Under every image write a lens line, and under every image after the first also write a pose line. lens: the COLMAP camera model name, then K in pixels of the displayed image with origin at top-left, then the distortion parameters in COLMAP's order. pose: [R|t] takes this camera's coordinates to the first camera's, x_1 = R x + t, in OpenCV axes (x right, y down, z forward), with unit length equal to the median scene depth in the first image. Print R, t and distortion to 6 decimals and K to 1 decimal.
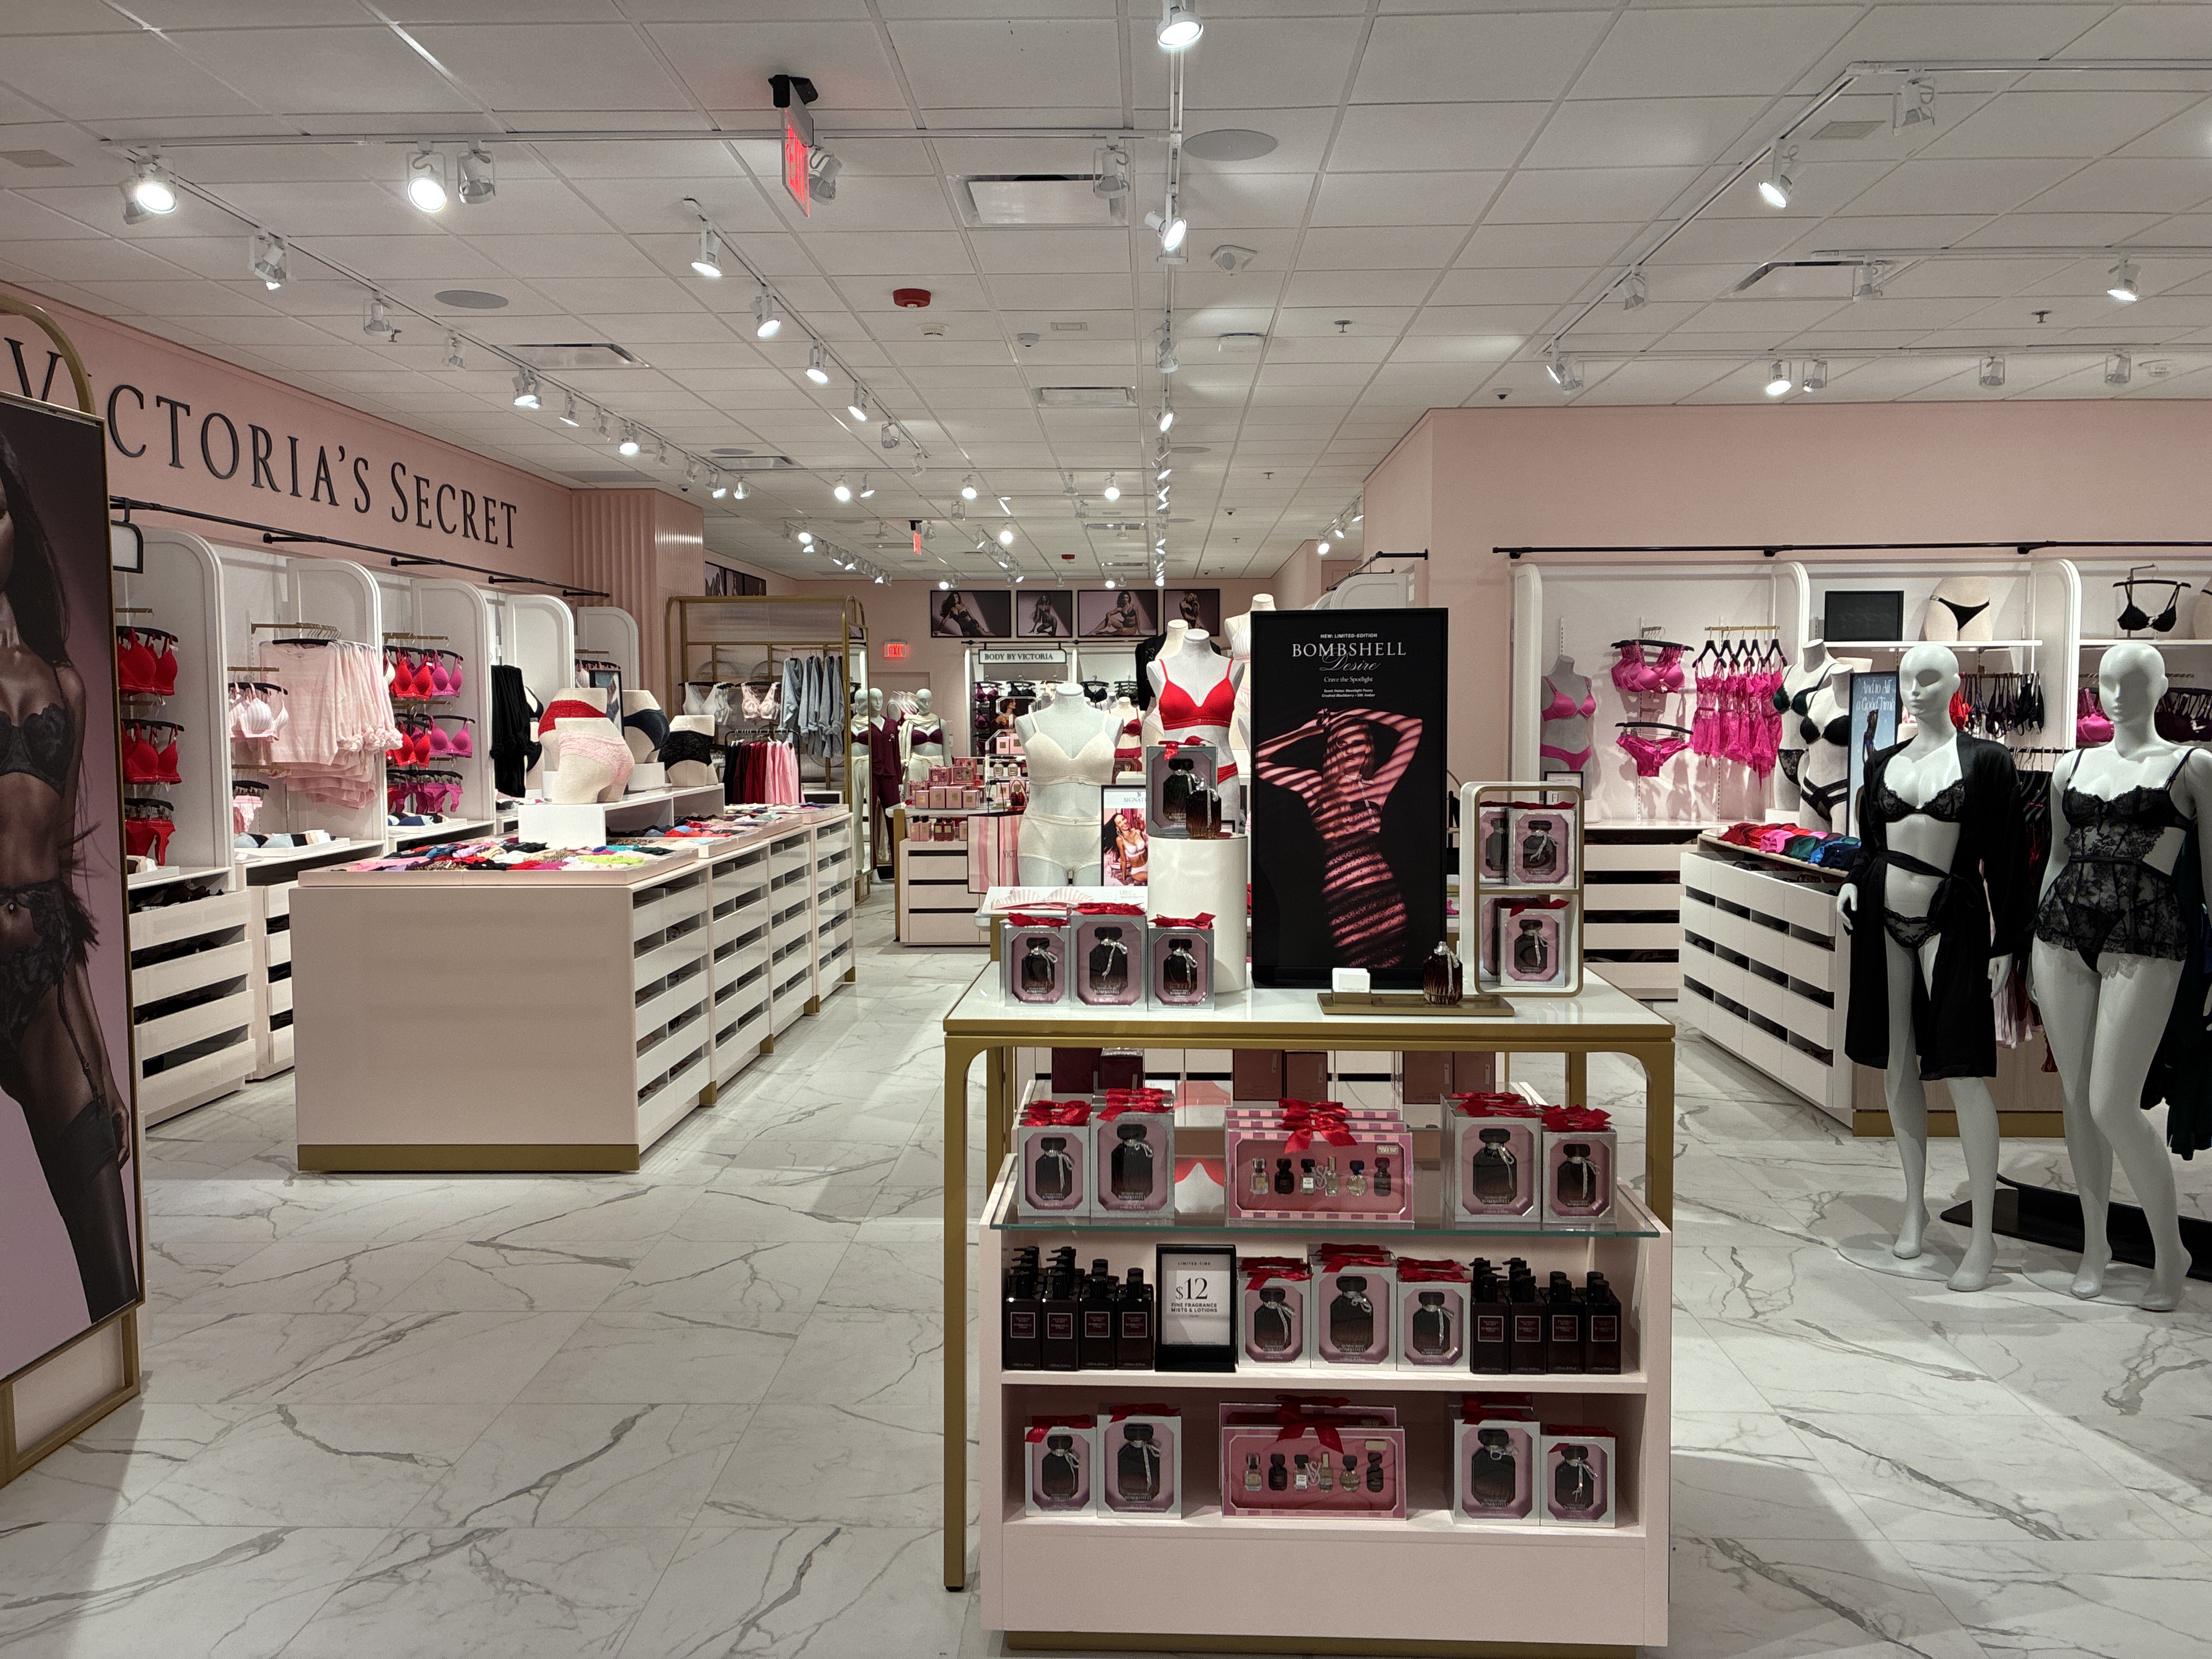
lens RADIAL K [[1712.2, 0, 1106.0], [0, 1712.2, 829.5], [0, 0, 1]] dist [0.080935, 0.001431]
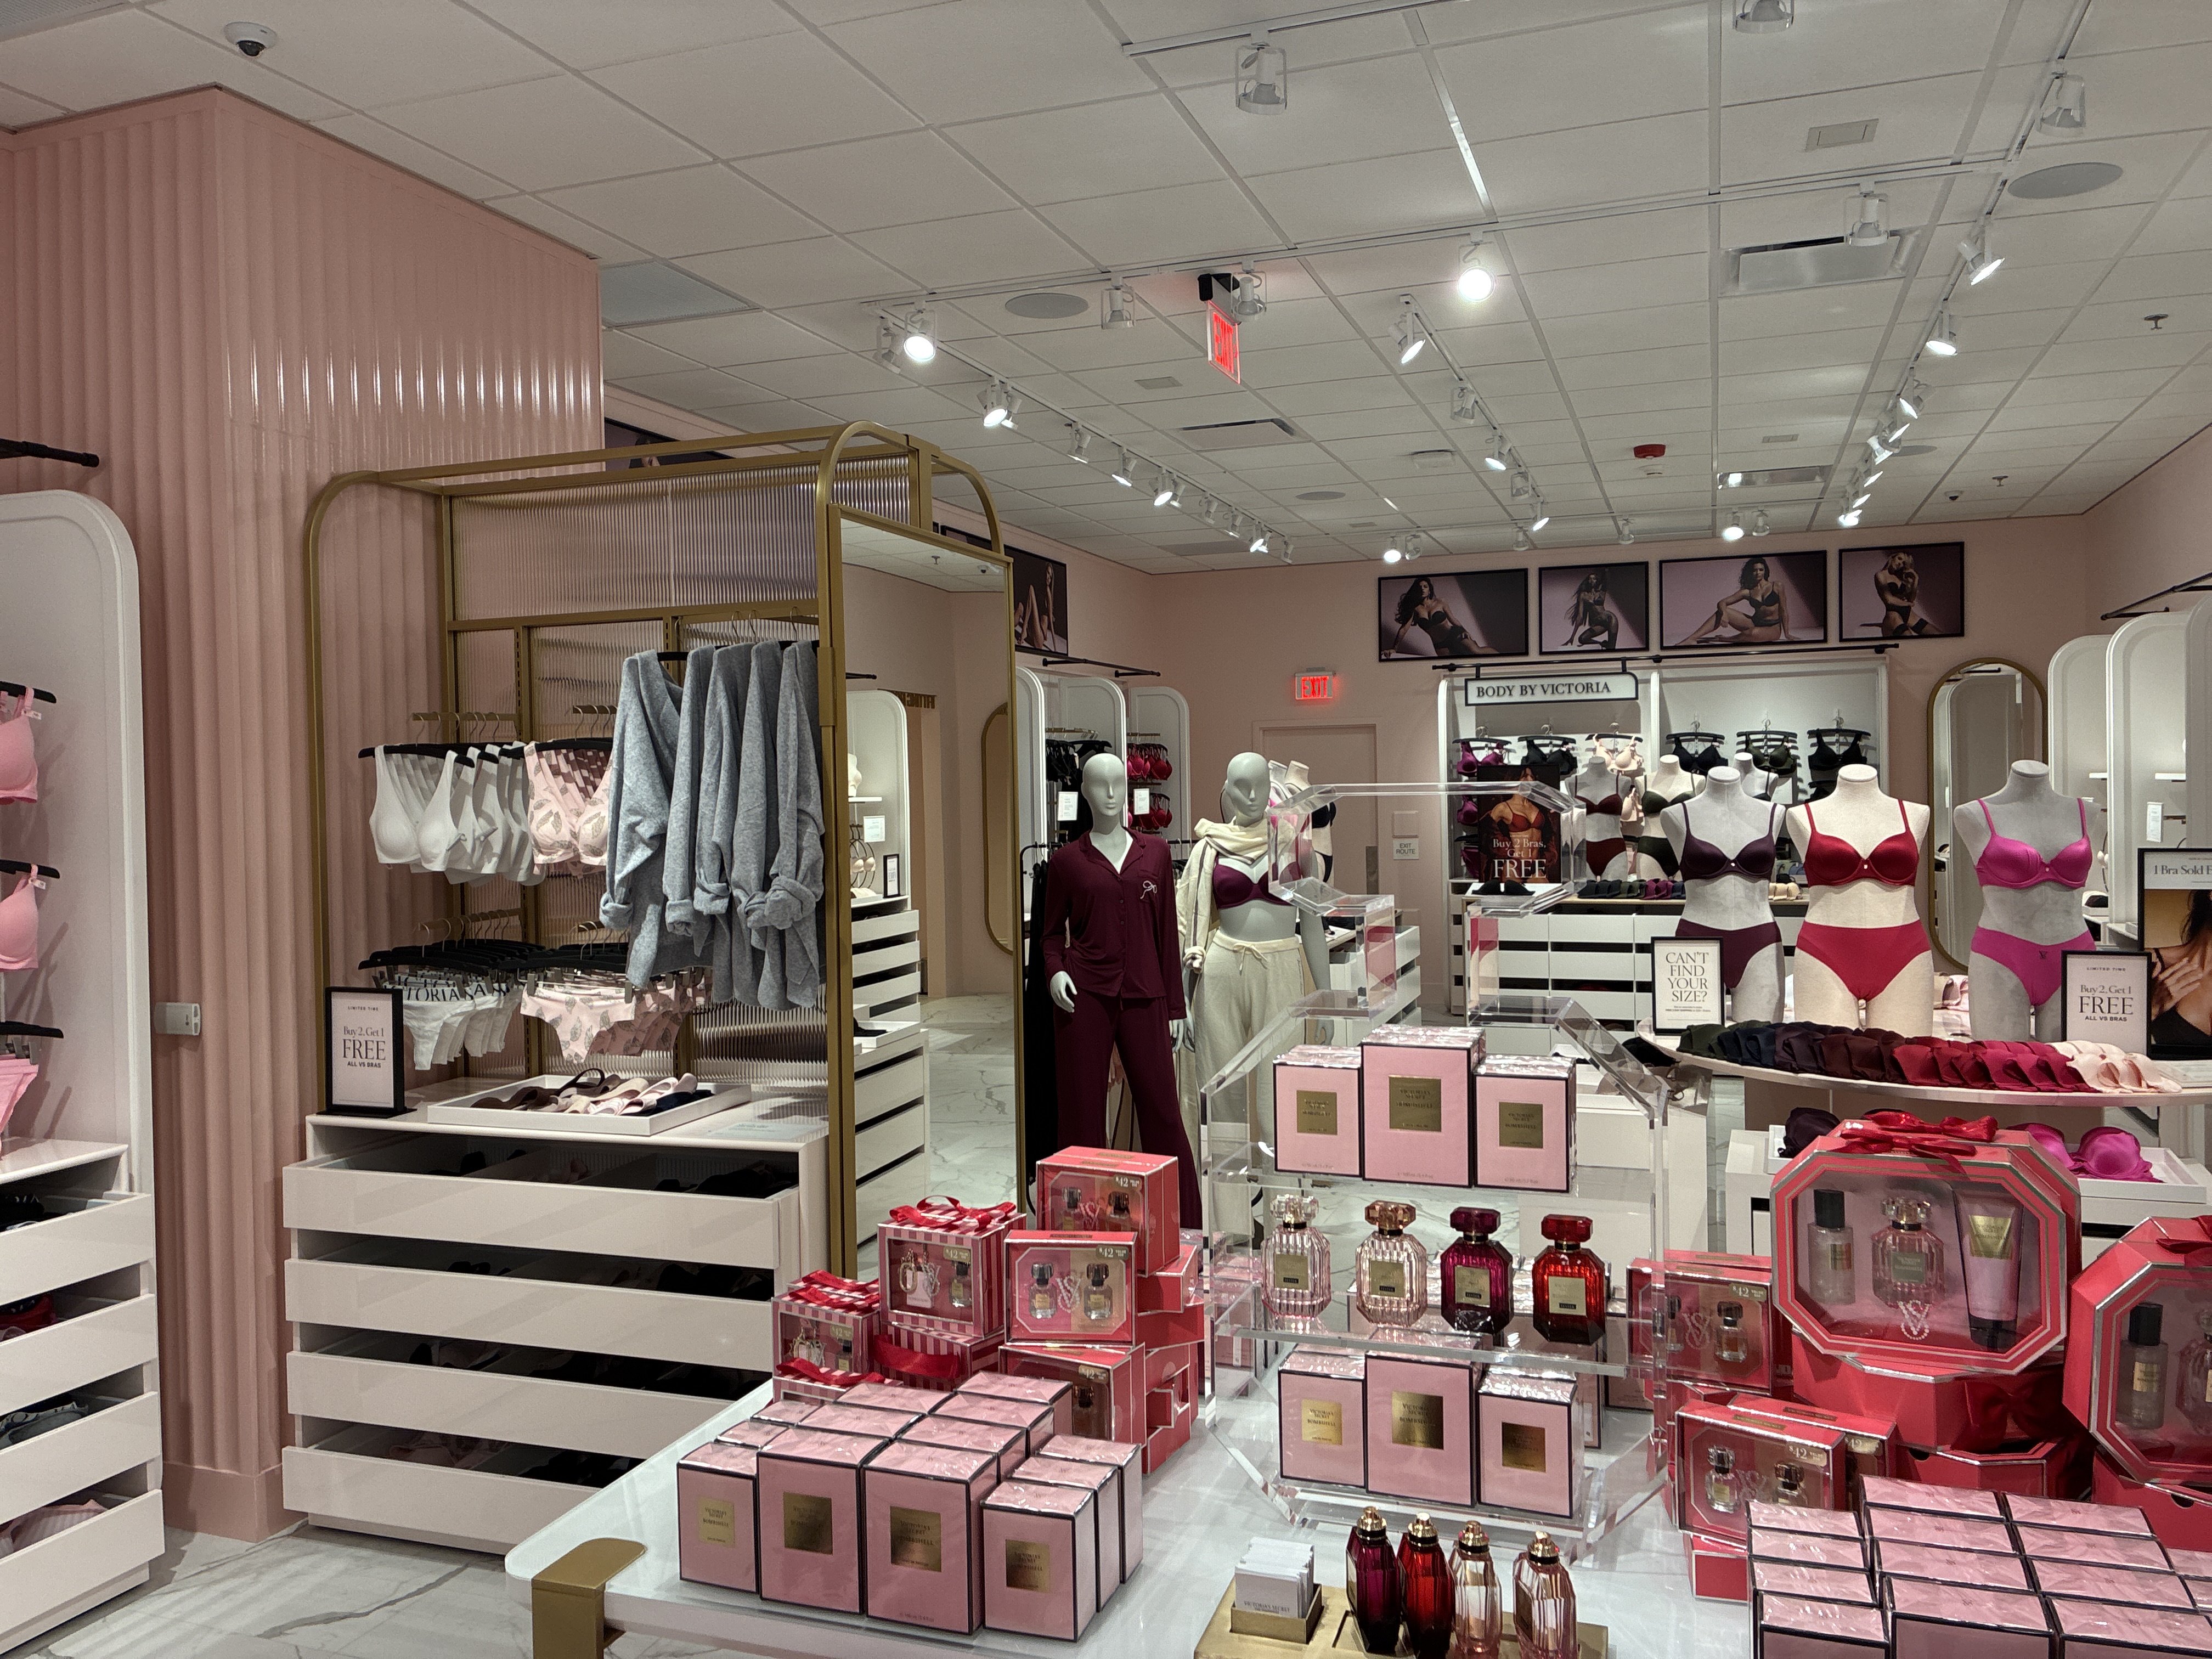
lens RADIAL K [[1712.2, 0, 1106.0], [0, 1712.2, 829.5], [0, 0, 1]] dist [0.080935, 0.001431]
pose [[0.951954, -0.007663, -0.306144, -0.016535], [-0.004647, 0.999210, -0.039461, -0.035602], [0.306205, 0.038988, 0.951167, 0.449389]]
